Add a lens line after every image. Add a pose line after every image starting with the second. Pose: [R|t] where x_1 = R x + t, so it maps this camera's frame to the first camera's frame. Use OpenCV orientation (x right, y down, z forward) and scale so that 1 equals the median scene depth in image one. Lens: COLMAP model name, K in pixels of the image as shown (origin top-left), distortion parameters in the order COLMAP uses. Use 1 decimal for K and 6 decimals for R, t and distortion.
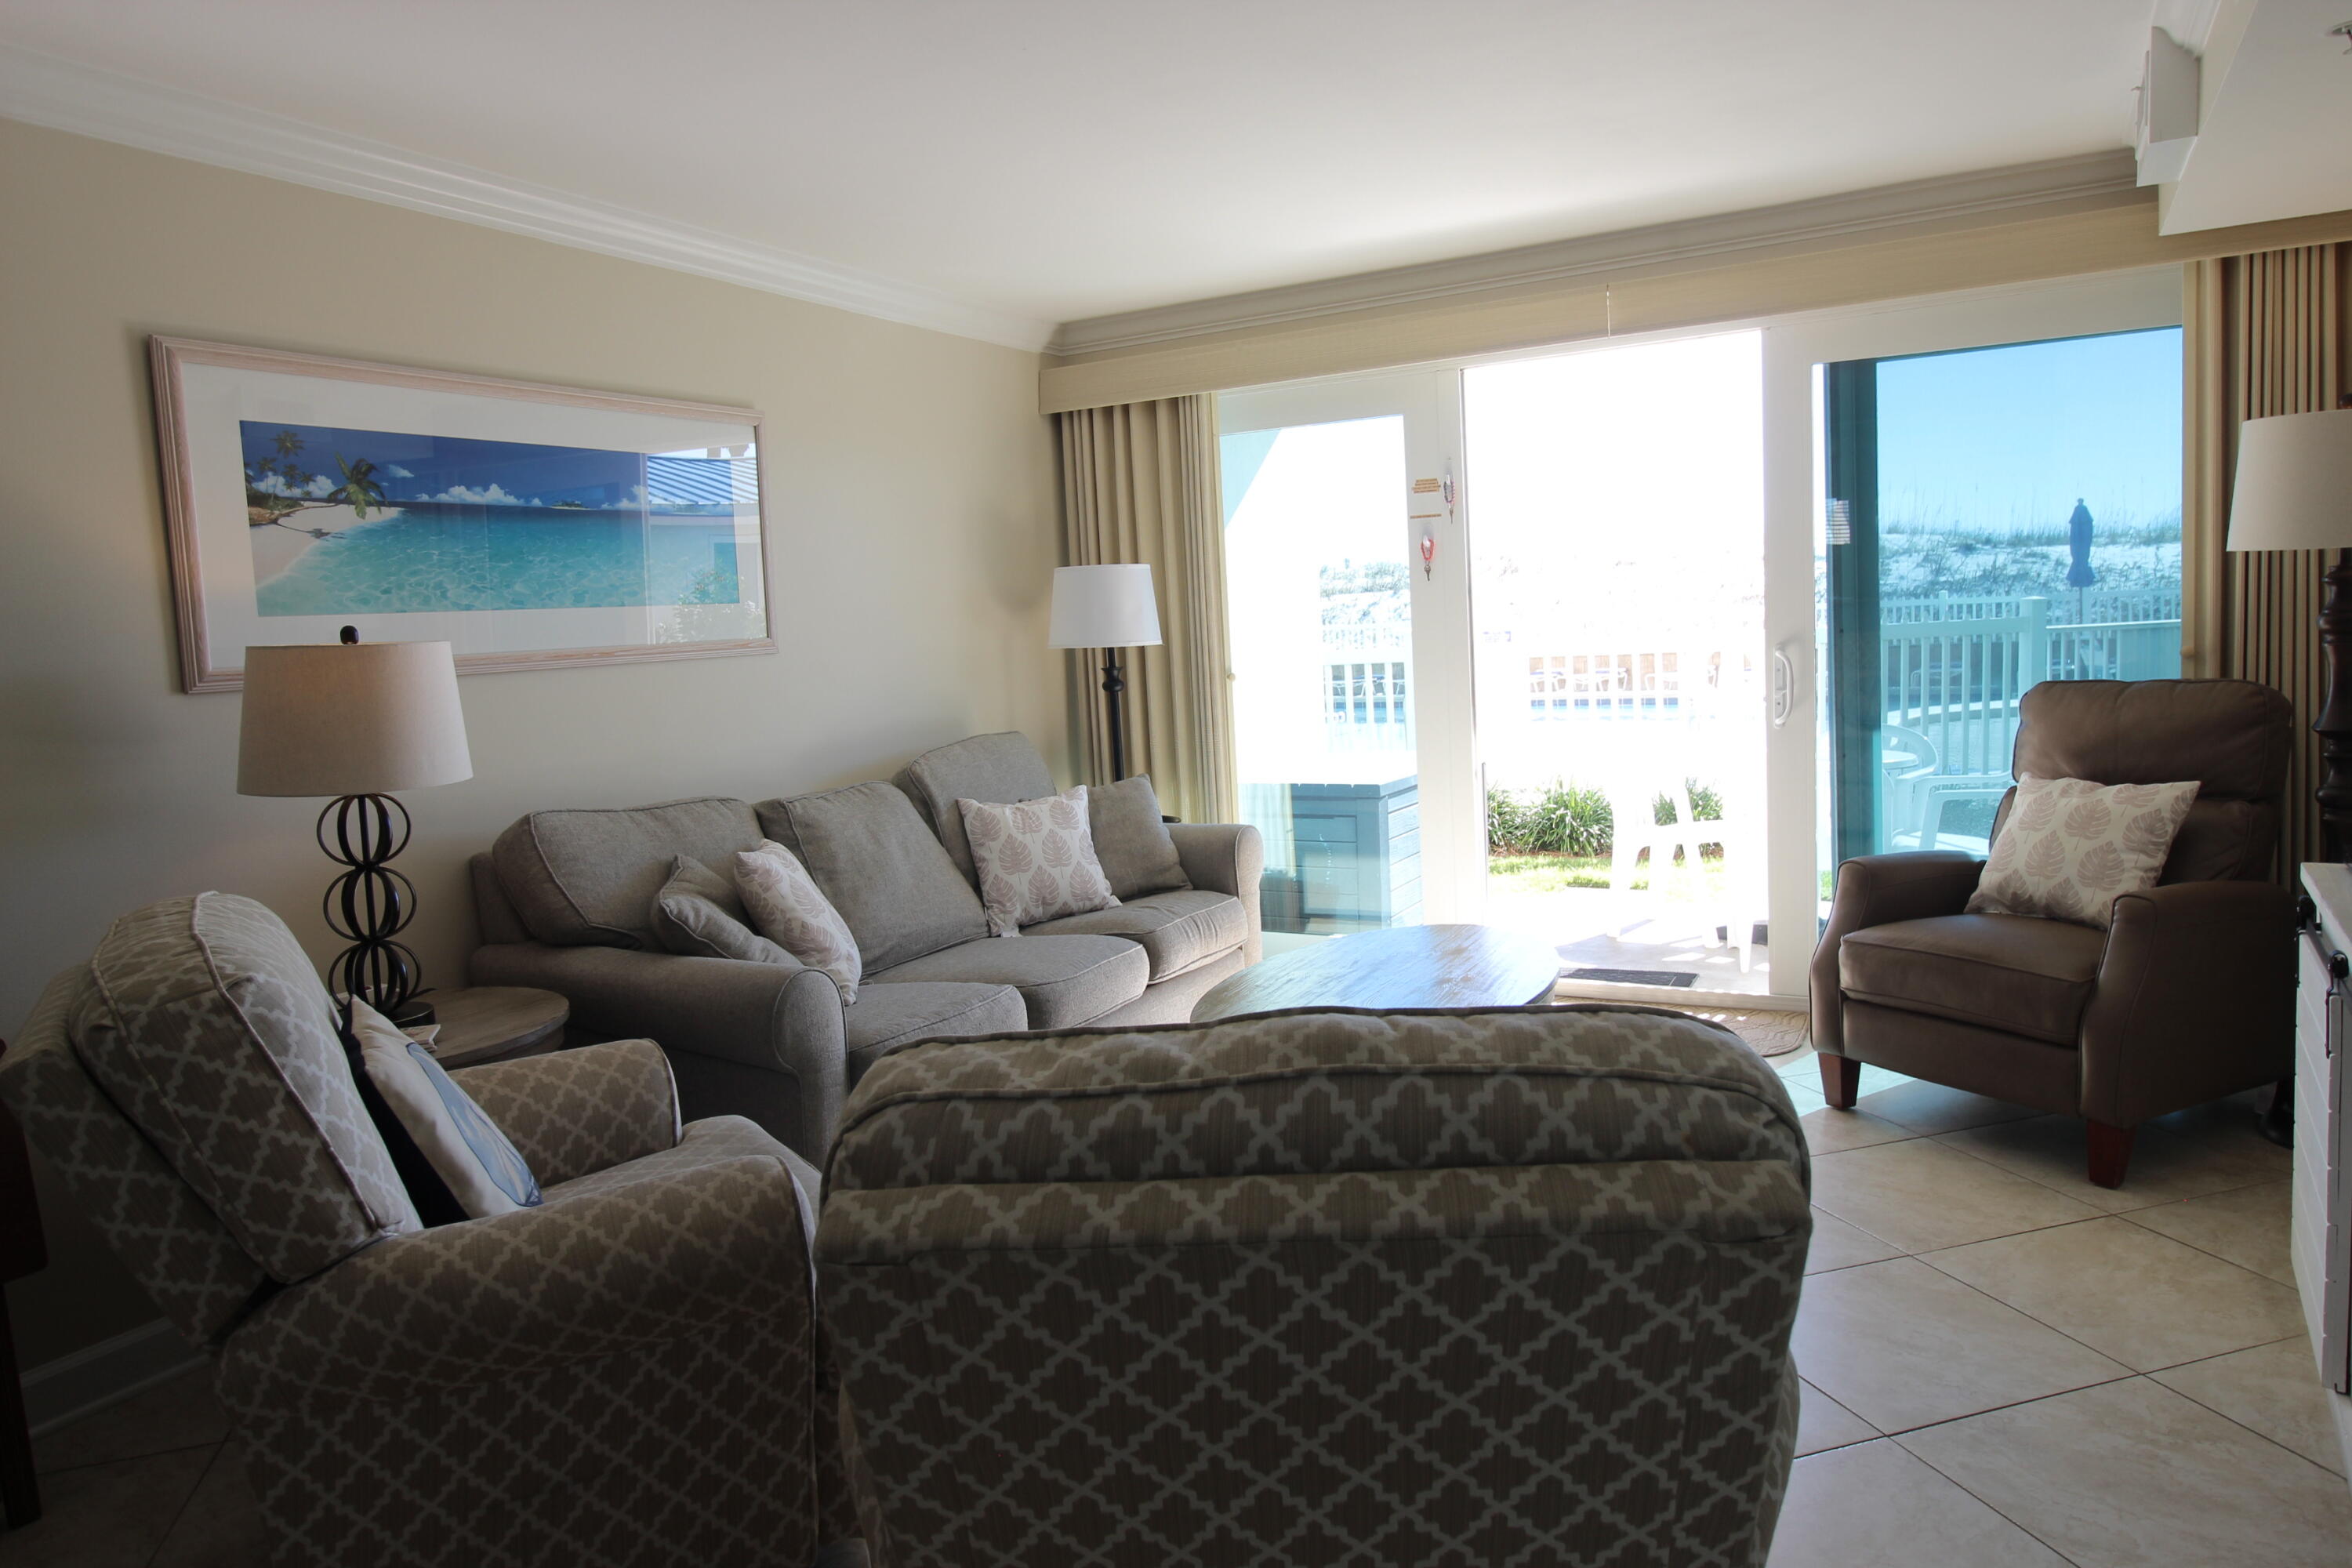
lens RADIAL K [[1540.0, 0, 1179.6], [0, 1540.0, 735.5], [0, 0, 1]] dist [0.010914, -0.006930]
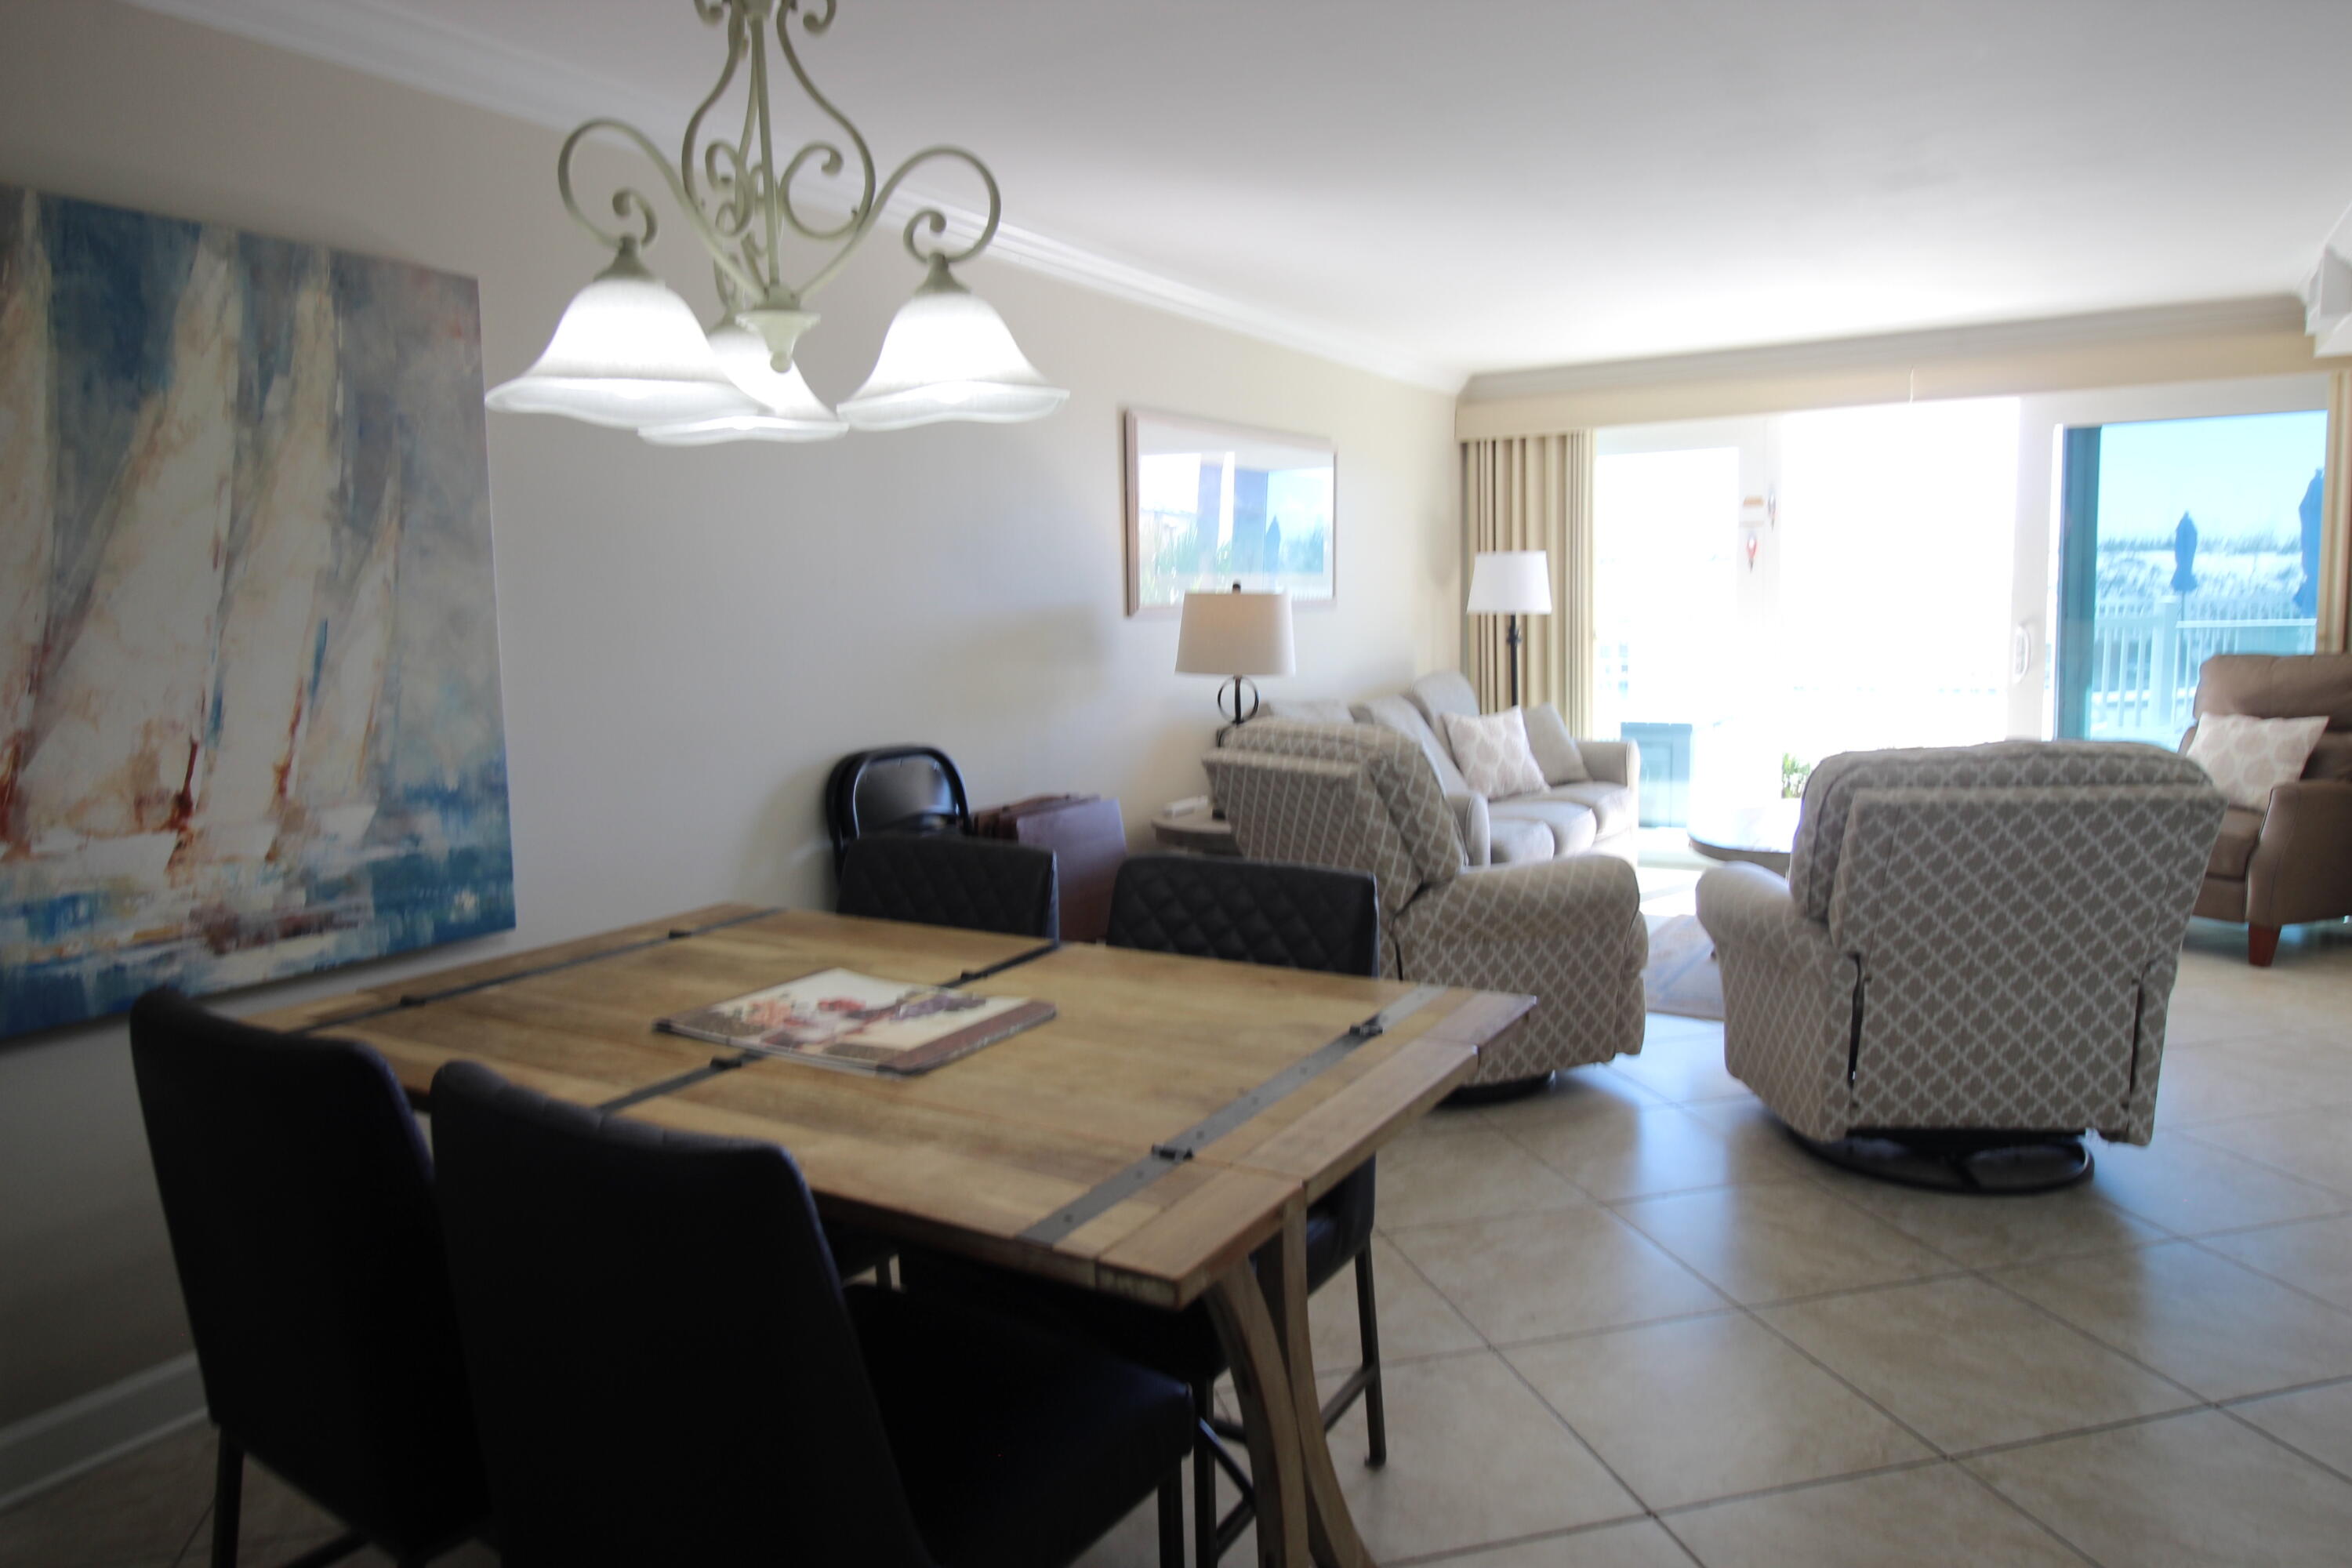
lens RADIAL K [[1540.0, 0, 1179.6], [0, 1540.0, 735.5], [0, 0, 1]] dist [0.010914, -0.006930]
pose [[0.998897, 0.032409, -0.033989, -0.348436], [-0.031962, 0.999397, 0.013603, 0.051539], [0.034409, -0.012502, 0.999330, -0.467979]]
